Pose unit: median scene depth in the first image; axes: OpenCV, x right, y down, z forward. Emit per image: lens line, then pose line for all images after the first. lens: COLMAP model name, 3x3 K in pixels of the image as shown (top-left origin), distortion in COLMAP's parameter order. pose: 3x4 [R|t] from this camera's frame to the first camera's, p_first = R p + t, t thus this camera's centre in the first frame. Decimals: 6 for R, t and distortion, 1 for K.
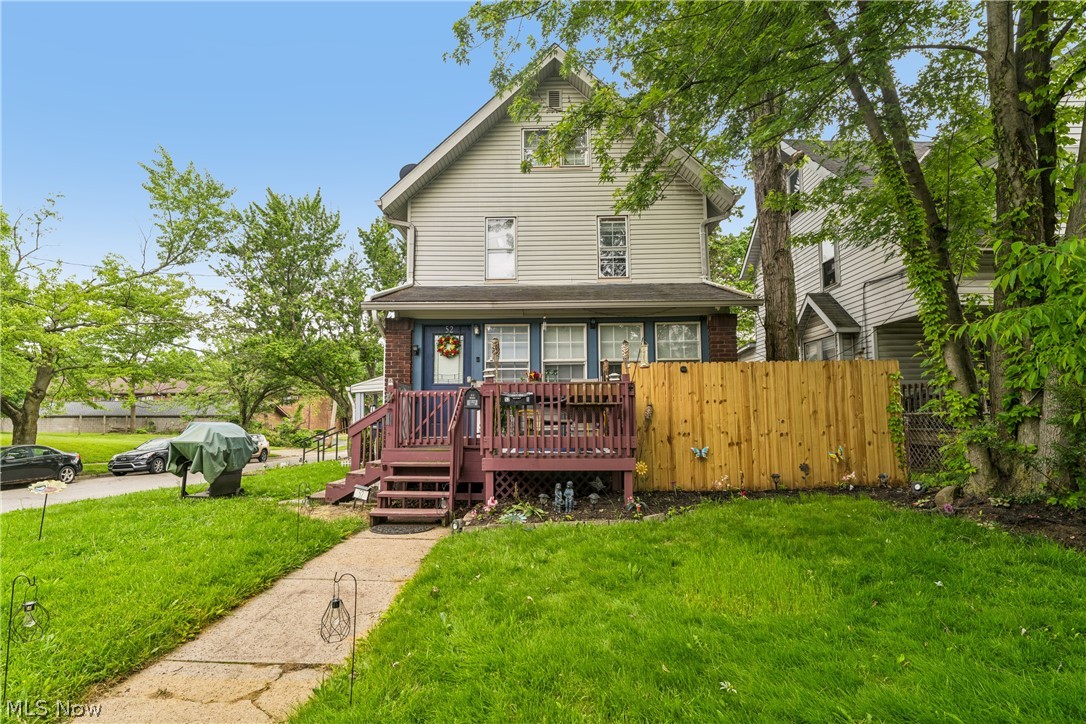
lens RADIAL K [[542.5, 0, 535.6], [0, 542.5, 360.8], [0, 0, 1]] dist [-0.001712, -0.000294]
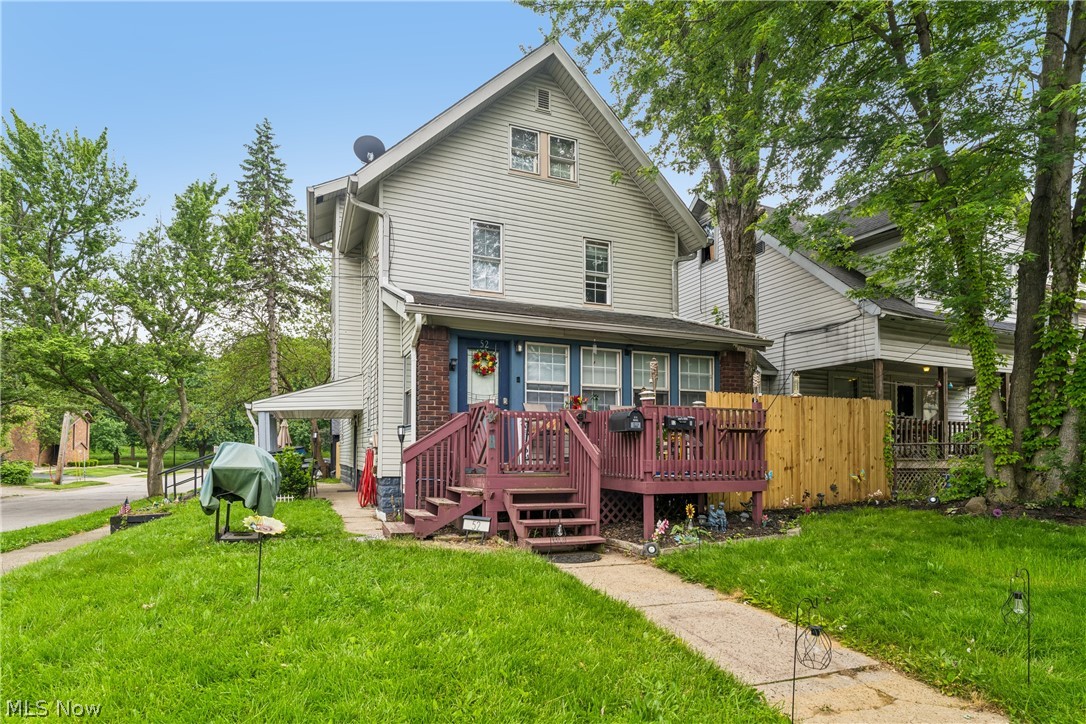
lens RADIAL K [[577.7, 0, 528.8], [0, 577.7, 436.1], [0, 0, 1]] dist [0.000303, 0.000610]
pose [[0.914546, 0.019877, 0.403993, -0.485507], [-0.052194, 0.996241, 0.069137, 0.024173], [-0.401100, -0.084315, 0.912146, 0.093202]]
